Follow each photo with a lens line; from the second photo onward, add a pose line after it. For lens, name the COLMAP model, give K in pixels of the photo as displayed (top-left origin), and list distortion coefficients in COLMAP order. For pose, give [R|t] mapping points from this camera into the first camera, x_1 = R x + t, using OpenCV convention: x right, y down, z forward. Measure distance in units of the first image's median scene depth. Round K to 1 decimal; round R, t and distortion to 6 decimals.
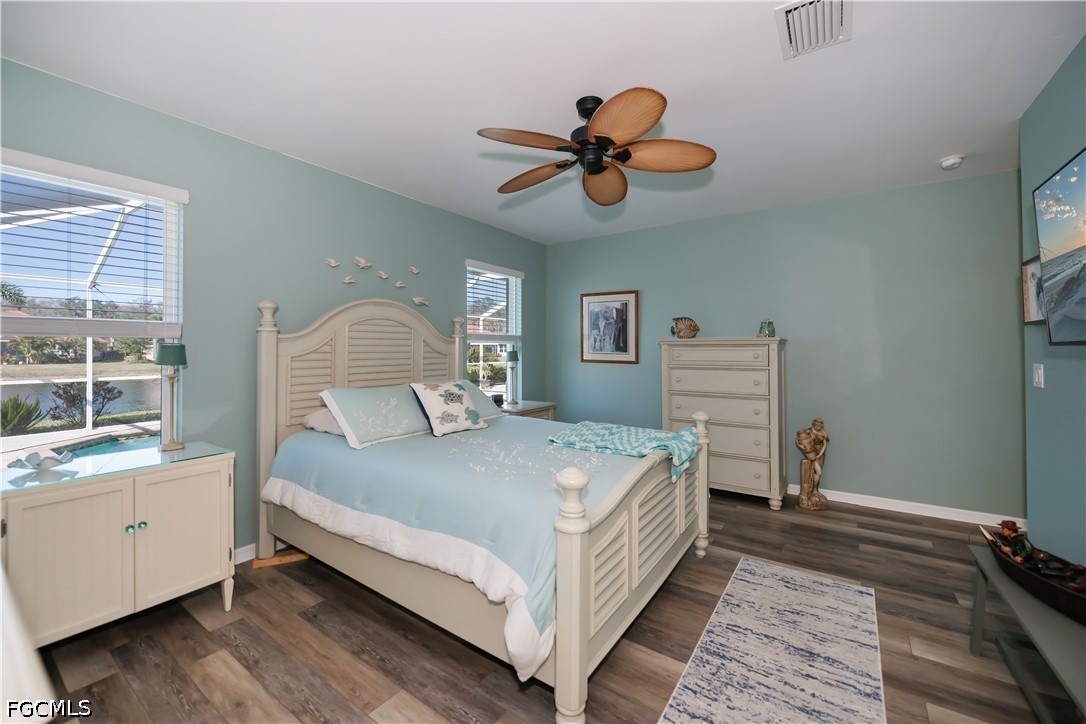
lens RADIAL K [[434.1, 0, 547.5], [0, 434.1, 345.7], [0, 0, 1]] dist [0.000484, -0.000066]
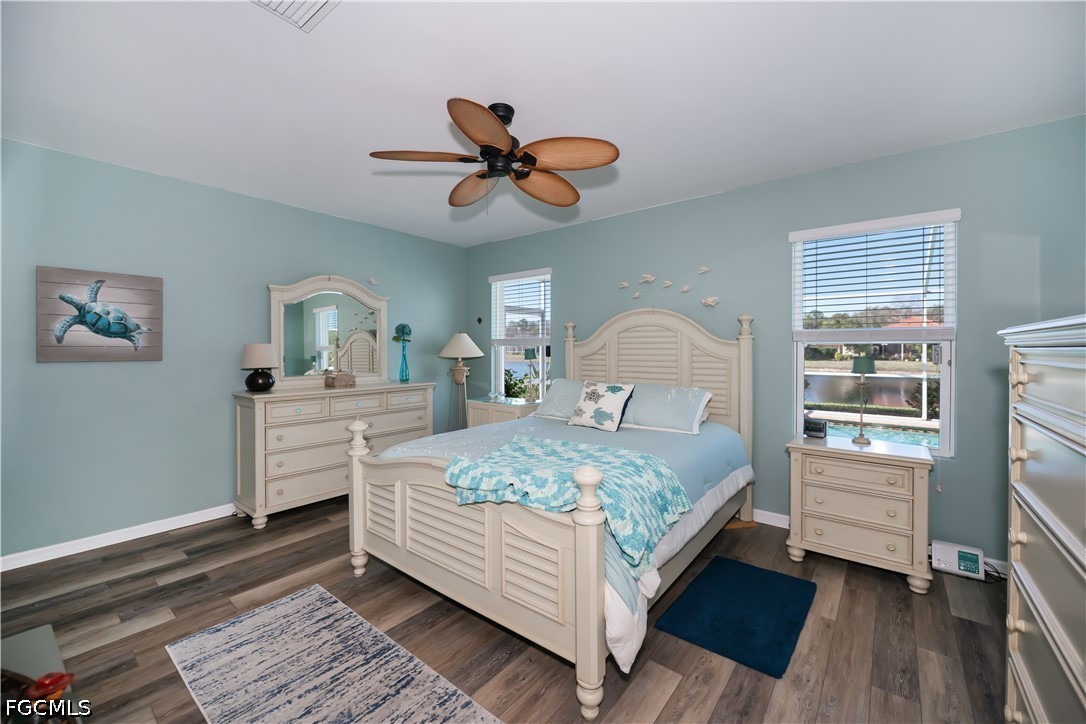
lens RADIAL K [[434.1, 0, 547.5], [0, 434.1, 345.7], [0, 0, 1]] dist [0.000484, -0.000066]
pose [[-0.066685, -0.006851, -0.997751, 1.119564], [0.008300, 0.999938, -0.007421, -0.003596], [0.997740, -0.008776, -0.066624, 1.183170]]
